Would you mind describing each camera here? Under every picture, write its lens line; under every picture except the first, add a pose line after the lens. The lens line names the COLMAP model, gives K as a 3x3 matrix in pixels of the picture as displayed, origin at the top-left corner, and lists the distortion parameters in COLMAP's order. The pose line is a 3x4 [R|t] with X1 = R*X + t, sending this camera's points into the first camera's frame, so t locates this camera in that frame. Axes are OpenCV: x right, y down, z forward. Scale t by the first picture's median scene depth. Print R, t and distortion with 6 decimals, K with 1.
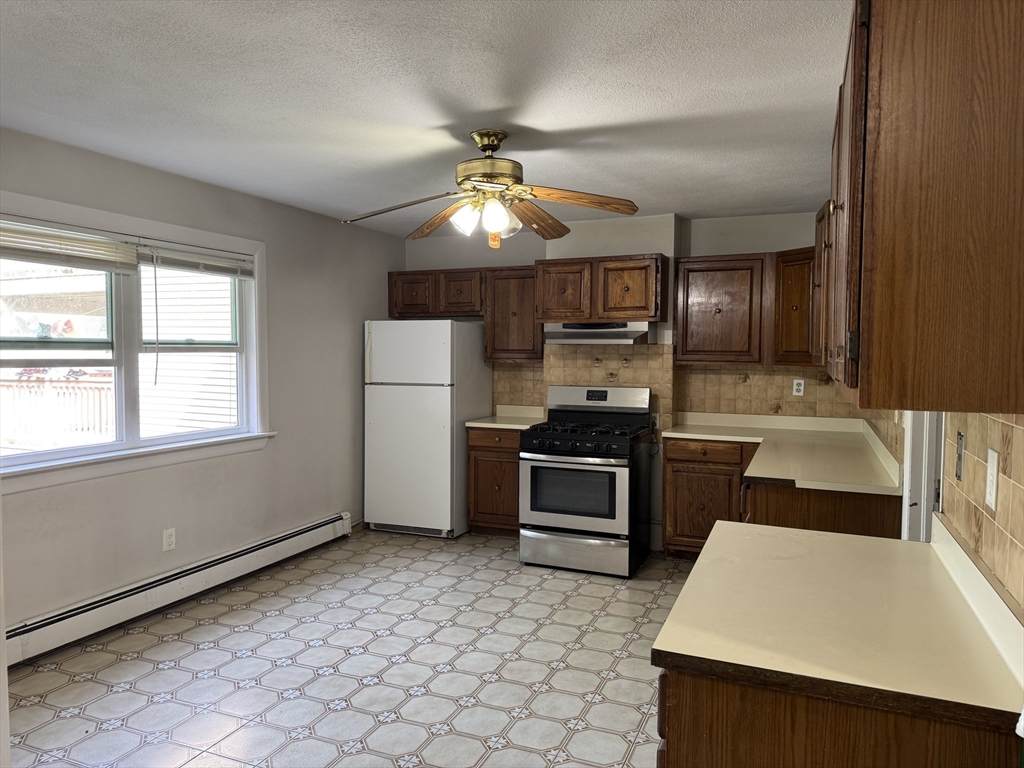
lens RADIAL K [[720.3, 0, 512.0], [0, 720.3, 384.0], [0, 0, 1]] dist [0.154371, -0.277059]
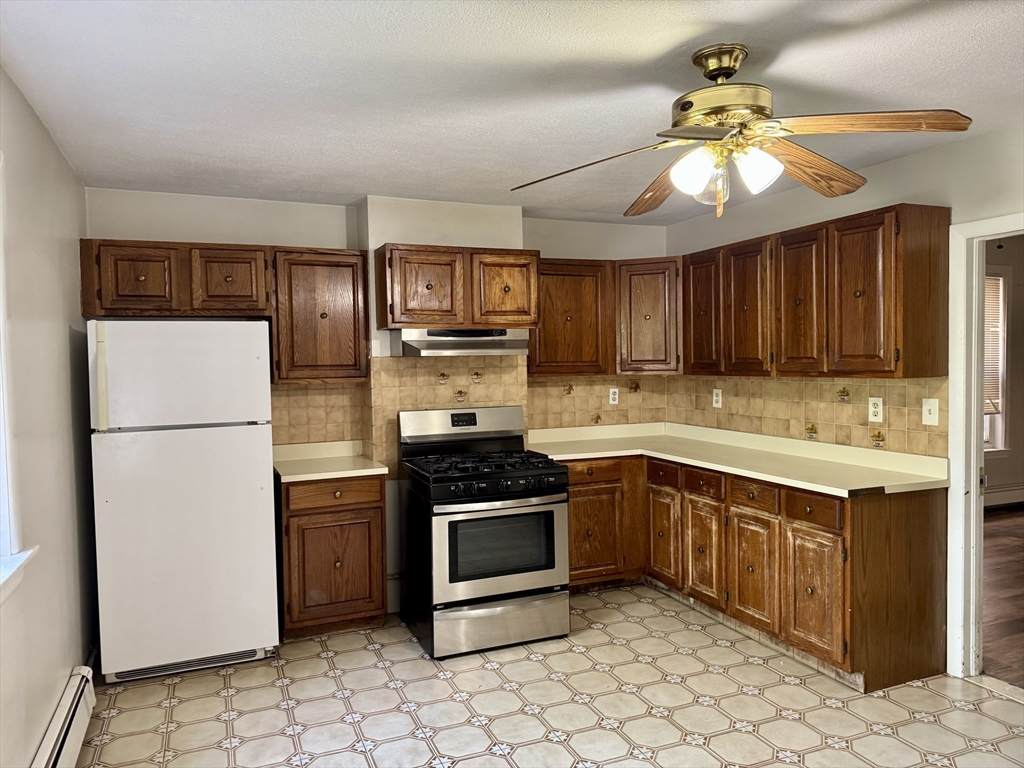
lens RADIAL K [[720.3, 0, 512.0], [0, 720.3, 384.0], [0, 0, 1]] dist [0.154371, -0.277059]
pose [[0.703054, -0.042818, 0.709847, -0.414391], [0.054360, 0.998501, 0.006390, -0.026120], [-0.709056, 0.034095, 0.704327, 0.397898]]
